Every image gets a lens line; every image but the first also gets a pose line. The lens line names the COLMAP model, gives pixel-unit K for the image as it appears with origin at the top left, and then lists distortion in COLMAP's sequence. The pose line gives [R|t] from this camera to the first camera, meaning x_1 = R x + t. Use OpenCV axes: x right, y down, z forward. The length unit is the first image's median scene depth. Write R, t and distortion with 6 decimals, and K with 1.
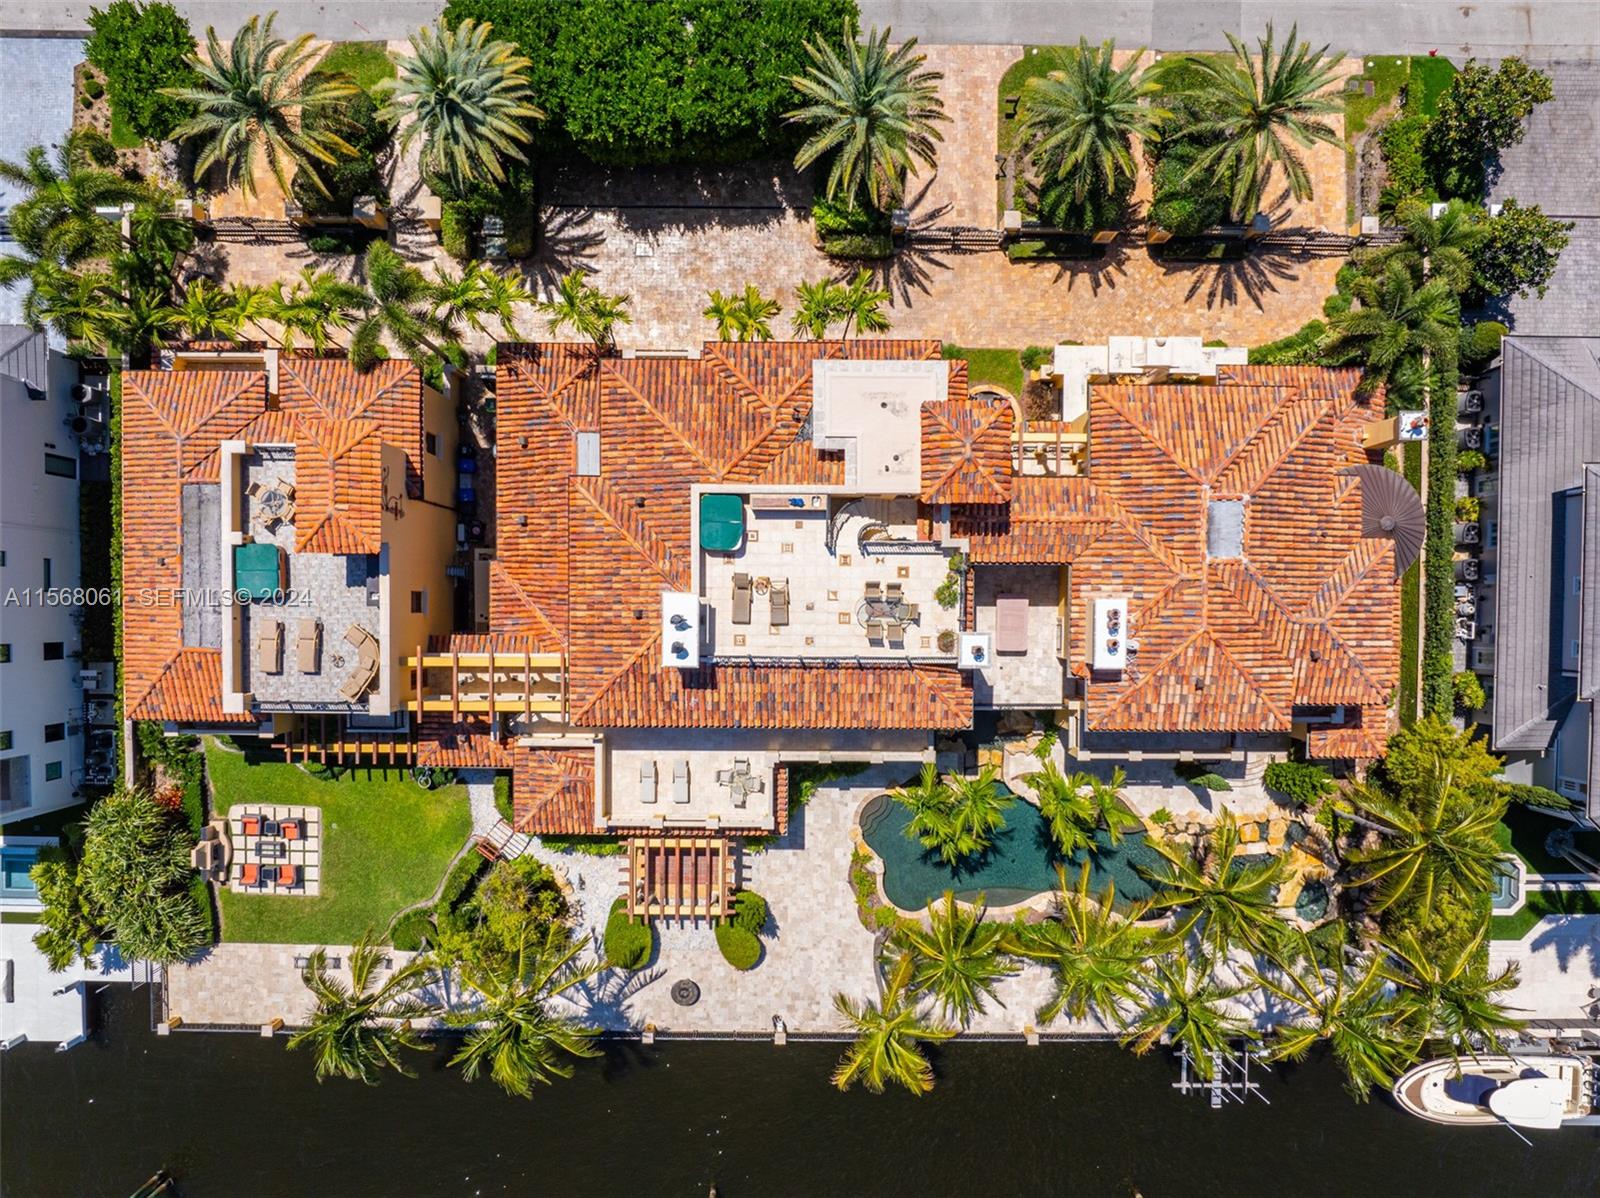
lens RADIAL K [[1118.2, 0, 800.0], [0, 1118.2, 599.0], [0, 0, 1]] dist [-0.002301, -0.000903]
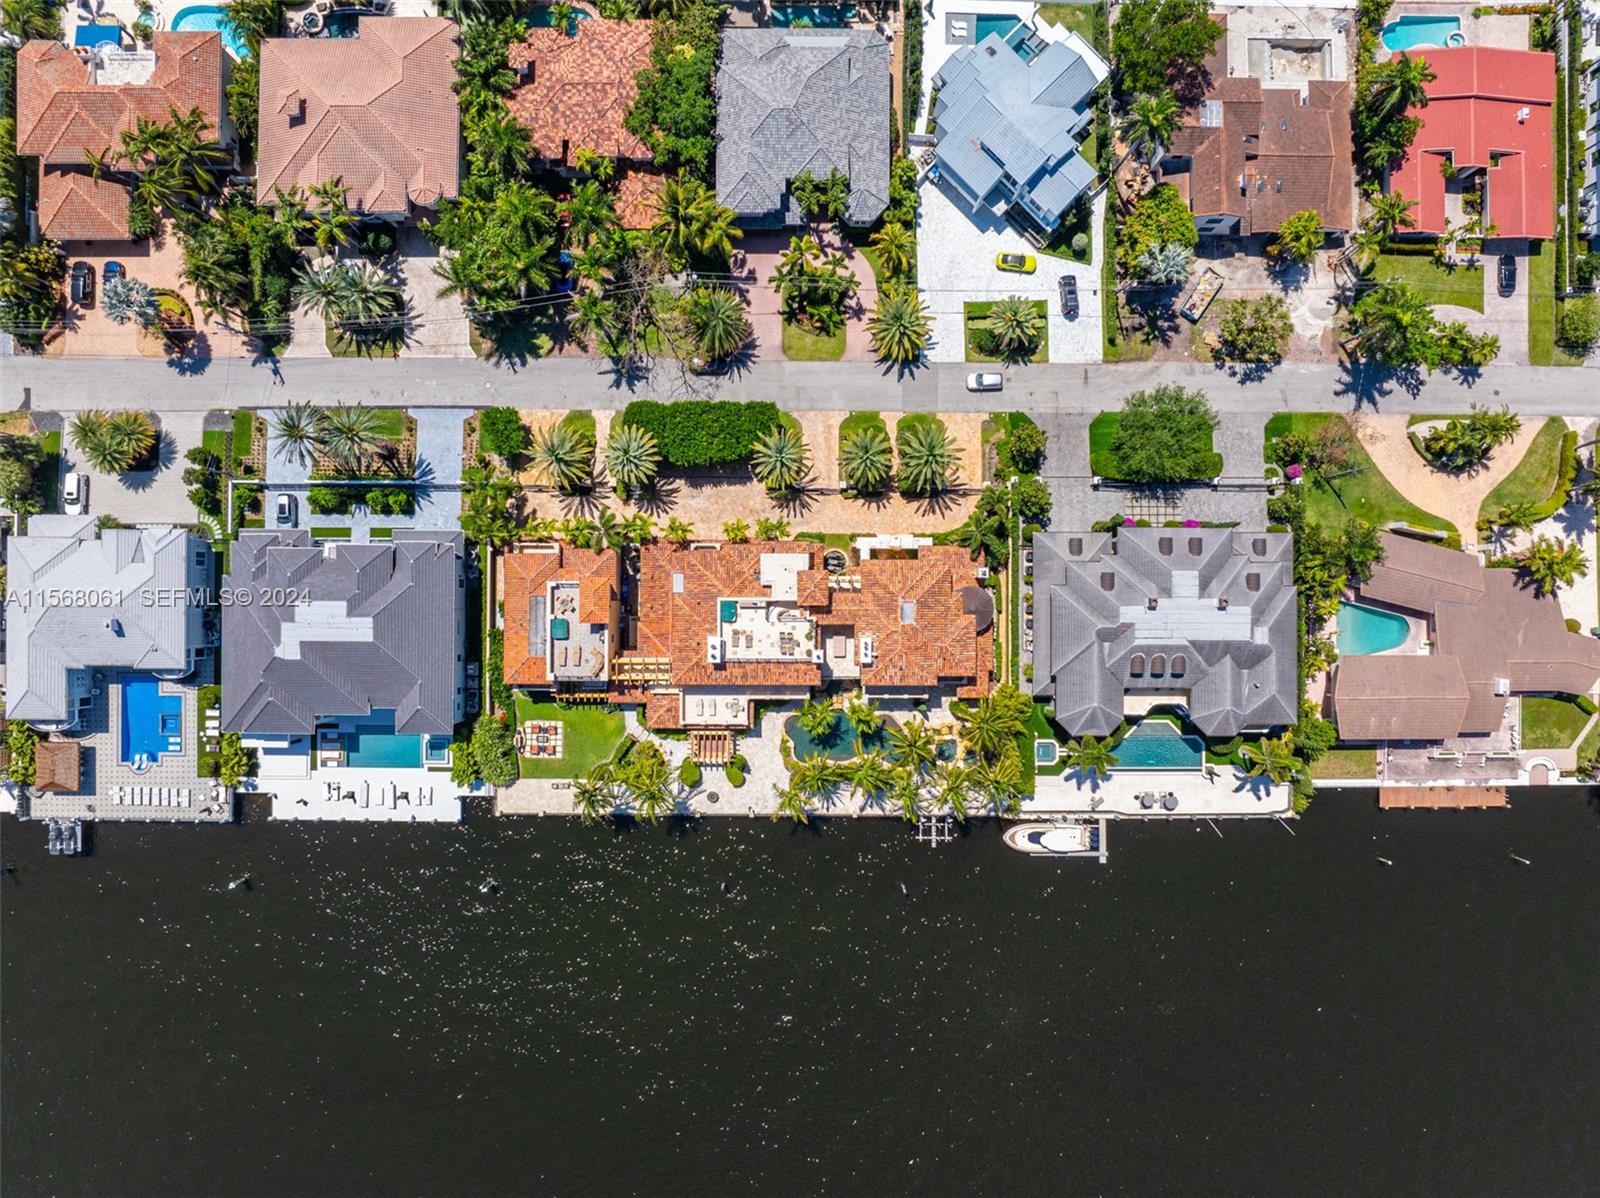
lens RADIAL K [[1118.4, 0, 800.3], [0, 1118.4, 557.8], [0, 0, 1]] dist [0.077864, 0.000081]
pose [[0.999994, -0.003280, -0.000931, 0.095811], [0.003245, 0.999382, -0.034990, -0.086545], [0.001046, 0.034987, 0.999387, -1.524303]]
